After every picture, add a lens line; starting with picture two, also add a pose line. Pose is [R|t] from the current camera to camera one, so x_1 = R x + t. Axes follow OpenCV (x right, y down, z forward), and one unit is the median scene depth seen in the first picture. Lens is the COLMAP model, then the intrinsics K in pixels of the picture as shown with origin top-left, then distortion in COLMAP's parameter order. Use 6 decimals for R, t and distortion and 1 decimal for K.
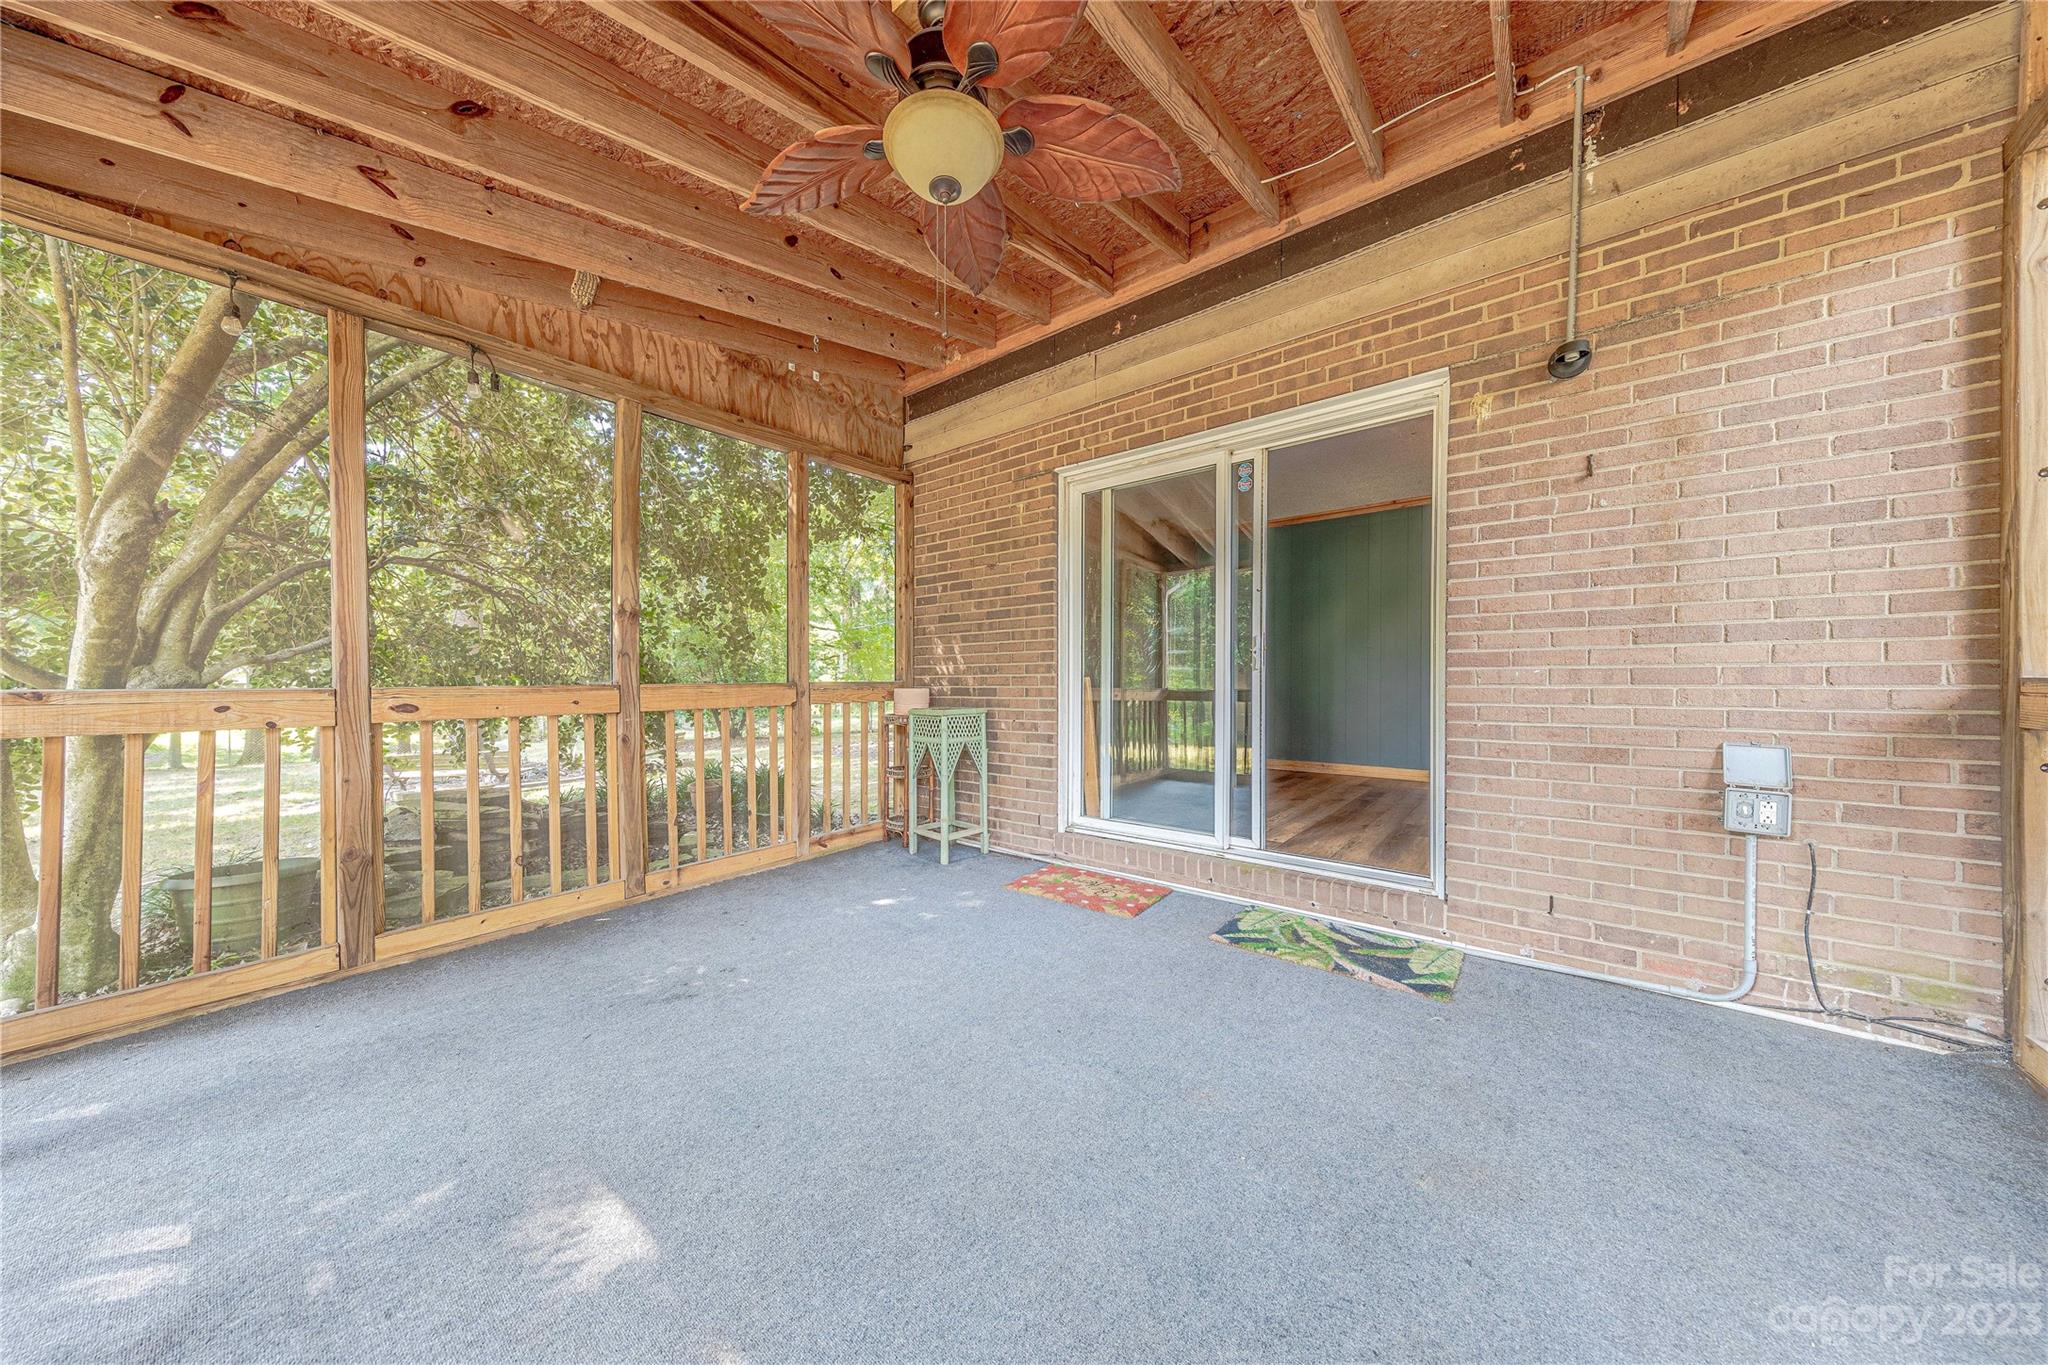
lens RADIAL K [[652.6, 0, 1010.4], [0, 652.6, 686.4], [0, 0, 1]] dist [0.005588, -0.000007]
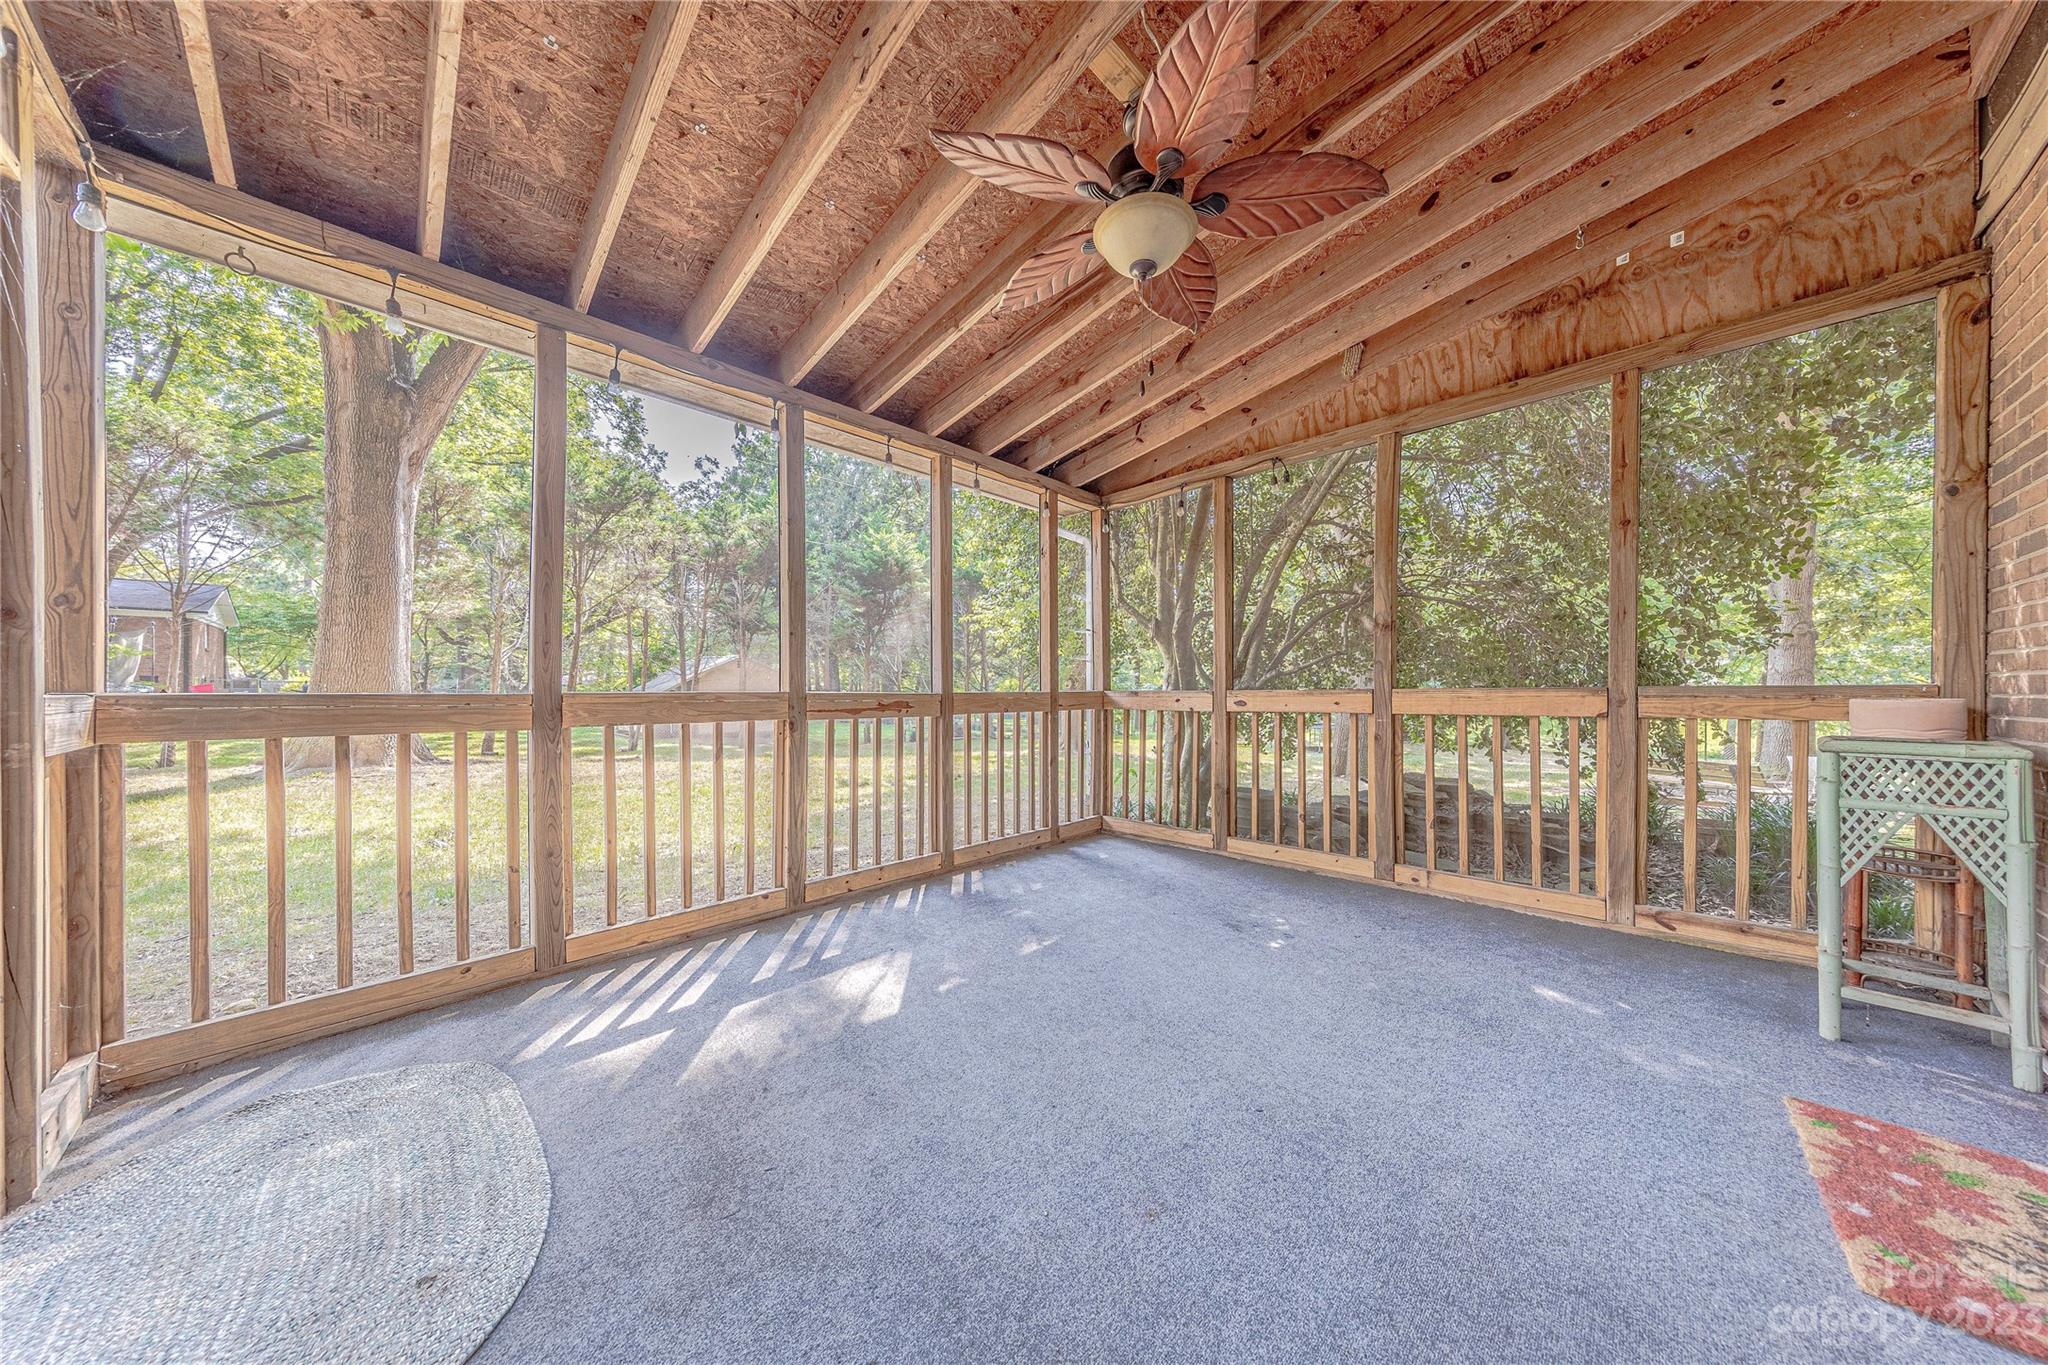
lens RADIAL K [[636.6, 0, 1002.1], [0, 636.6, 687.1], [0, 0, 1]] dist [0.007974, -0.000022]
pose [[-0.121101, 0.002438, -0.992637, 0.582858], [-0.003576, 0.999989, 0.002892, -0.007481], [0.992634, 0.003900, -0.121091, 0.487854]]
